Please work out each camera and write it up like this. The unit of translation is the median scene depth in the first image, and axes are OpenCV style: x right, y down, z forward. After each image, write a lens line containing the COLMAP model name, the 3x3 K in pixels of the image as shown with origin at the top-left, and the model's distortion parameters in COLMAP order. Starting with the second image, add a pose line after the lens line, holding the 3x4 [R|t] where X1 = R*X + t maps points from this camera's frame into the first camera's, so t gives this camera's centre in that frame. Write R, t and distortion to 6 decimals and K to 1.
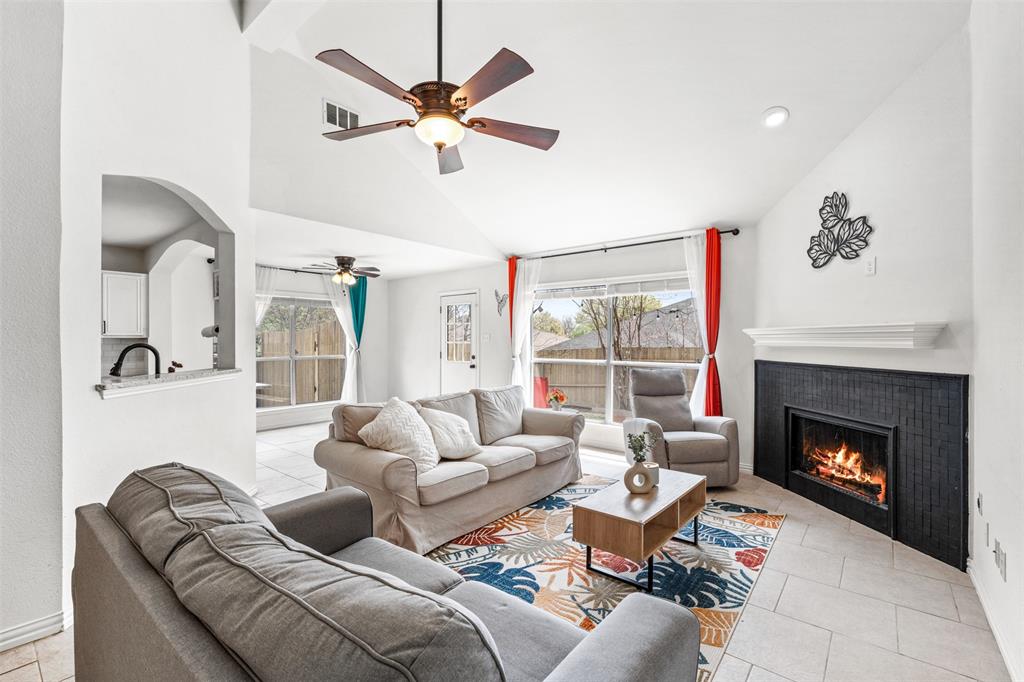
lens RADIAL K [[448.3, 0, 512.8], [0, 448.3, 341.1], [0, 0, 1]] dist [-0.000001, 0.000042]
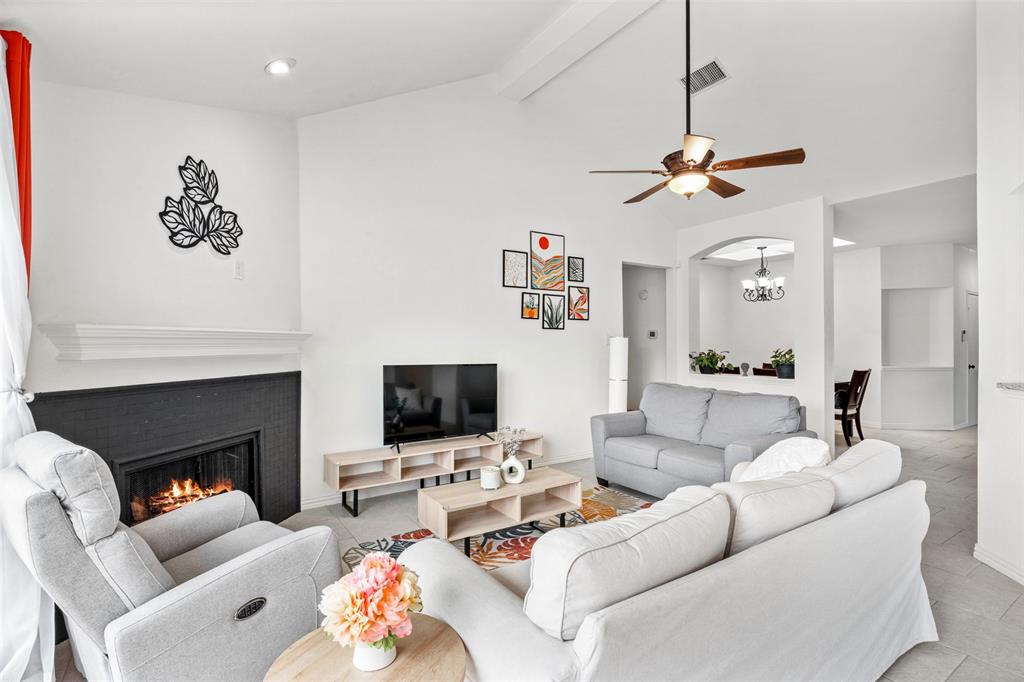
lens RADIAL K [[488.6, 0, 513.9], [0, 488.6, 341.8], [0, 0, 1]] dist [-0.001801, -0.000193]
pose [[-0.952208, 0.001172, 0.305449, -0.072695], [0.000266, 0.999995, -0.003009, -0.008644], [-0.305451, -0.002784, -0.952204, 1.681346]]
